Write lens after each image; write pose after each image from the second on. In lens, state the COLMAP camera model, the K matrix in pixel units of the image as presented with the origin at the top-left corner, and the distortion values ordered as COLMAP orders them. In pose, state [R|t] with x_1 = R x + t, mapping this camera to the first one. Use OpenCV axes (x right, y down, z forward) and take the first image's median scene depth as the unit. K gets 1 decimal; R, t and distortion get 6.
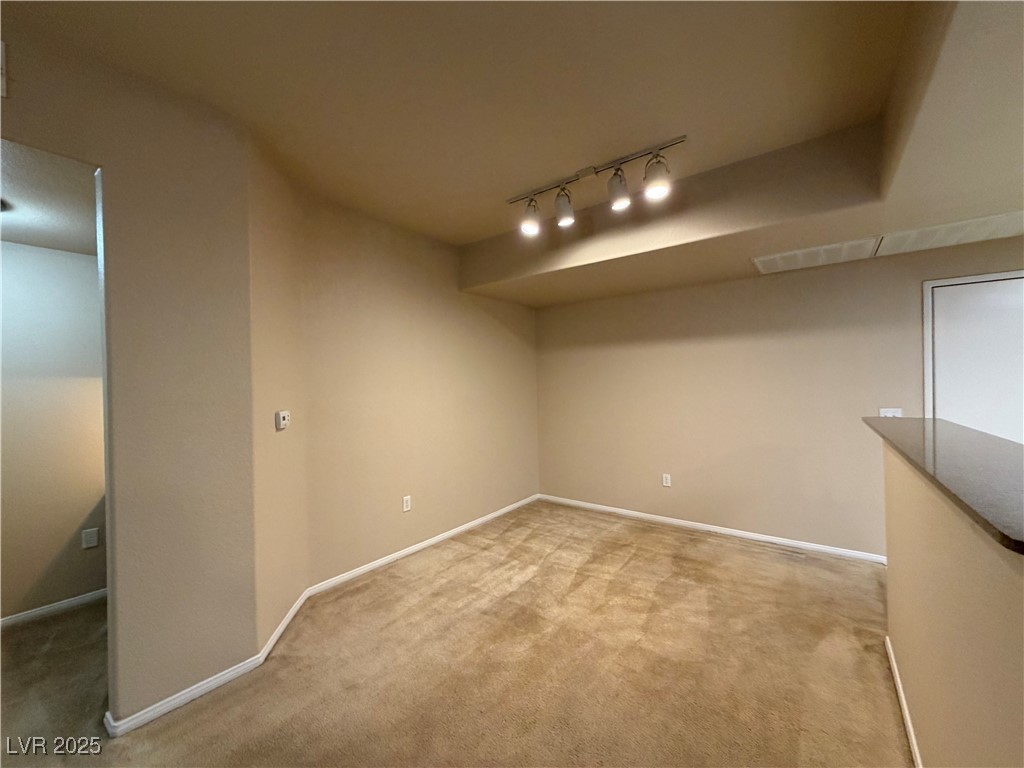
lens RADIAL K [[409.5, 0, 514.6], [0, 409.5, 382.4], [0, 0, 1]] dist [-0.000599, 0.001128]
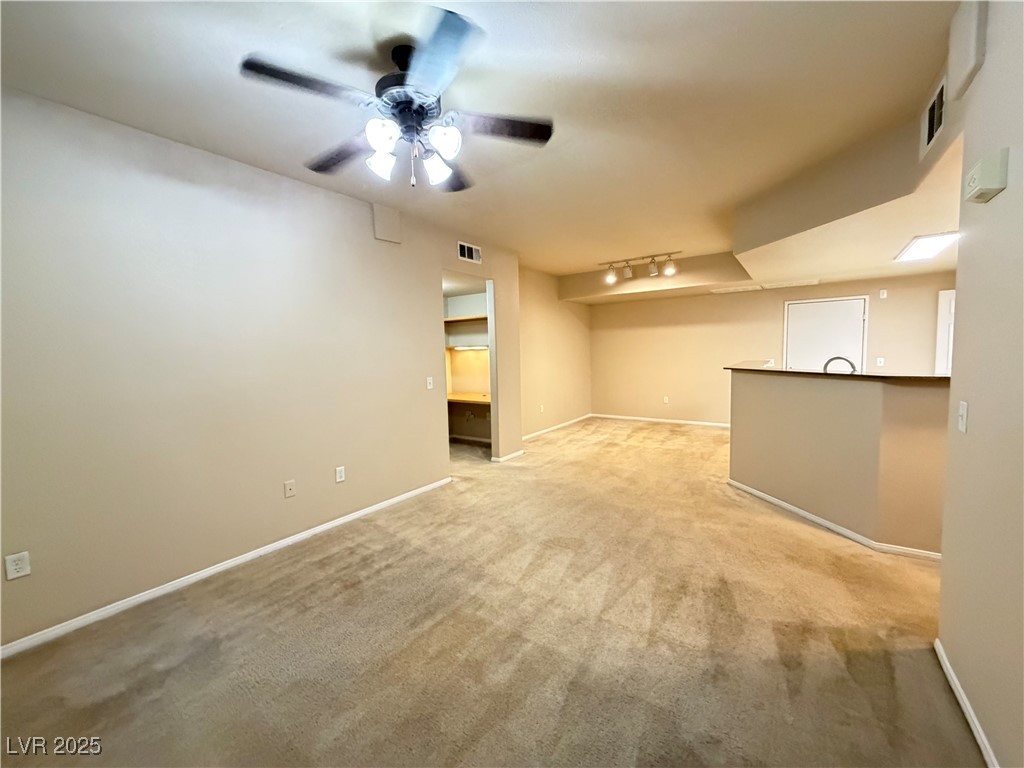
lens RADIAL K [[409.5, 0, 510.2], [0, 409.5, 387.8], [0, 0, 1]] dist [-0.000599, 0.001128]
pose [[0.999510, -0.017580, 0.025916, -0.454215], [0.015085, 0.995507, 0.093478, -0.006004], [-0.027443, -0.093041, 0.995284, -0.988314]]
